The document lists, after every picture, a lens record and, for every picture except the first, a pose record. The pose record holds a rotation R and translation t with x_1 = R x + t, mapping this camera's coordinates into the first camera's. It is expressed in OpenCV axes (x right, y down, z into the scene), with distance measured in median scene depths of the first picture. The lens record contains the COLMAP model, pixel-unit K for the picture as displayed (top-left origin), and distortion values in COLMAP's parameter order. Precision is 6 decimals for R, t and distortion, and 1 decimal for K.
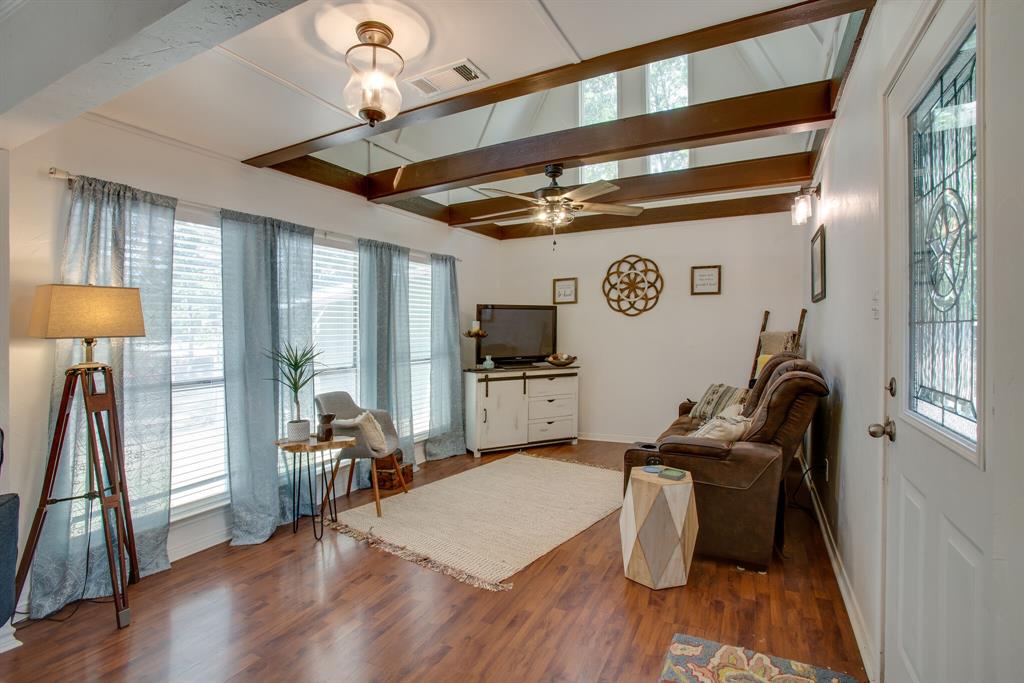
lens RADIAL K [[477.1, 0, 522.4], [0, 477.1, 340.5], [0, 0, 1]] dist [-0.048485, 0.005483]
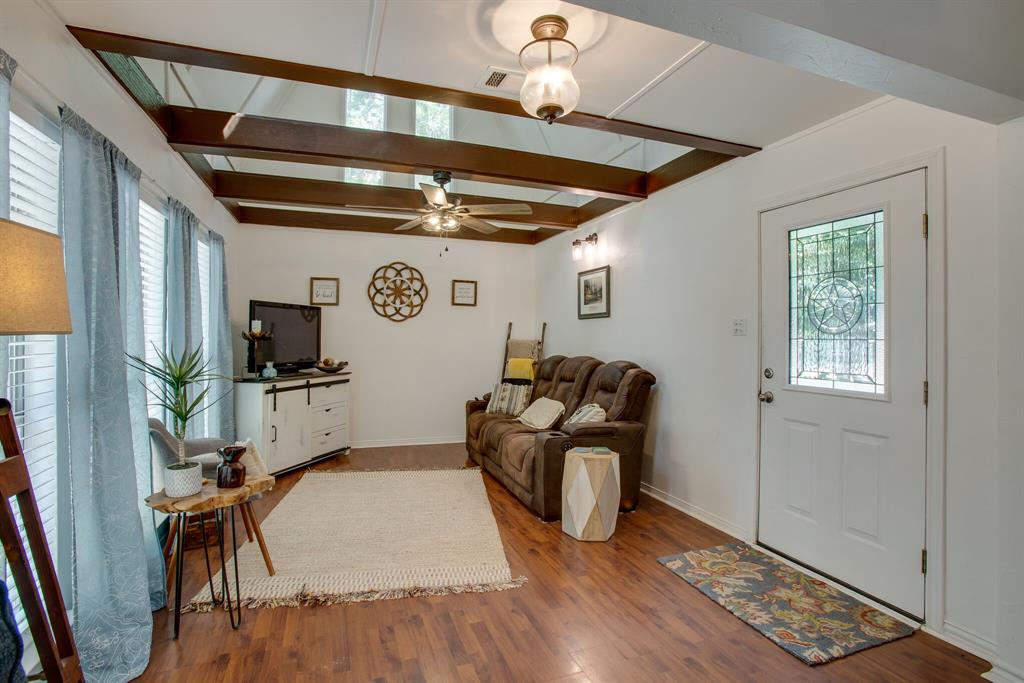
lens RADIAL K [[477.1, 0, 486.6], [0, 477.1, 342.5], [0, 0, 1]] dist [-0.048485, 0.005483]
pose [[0.699523, 0.011085, 0.714524, -0.392598], [-0.007474, 0.999938, -0.008196, 0.001429], [-0.714571, 0.000393, 0.699563, 0.148492]]
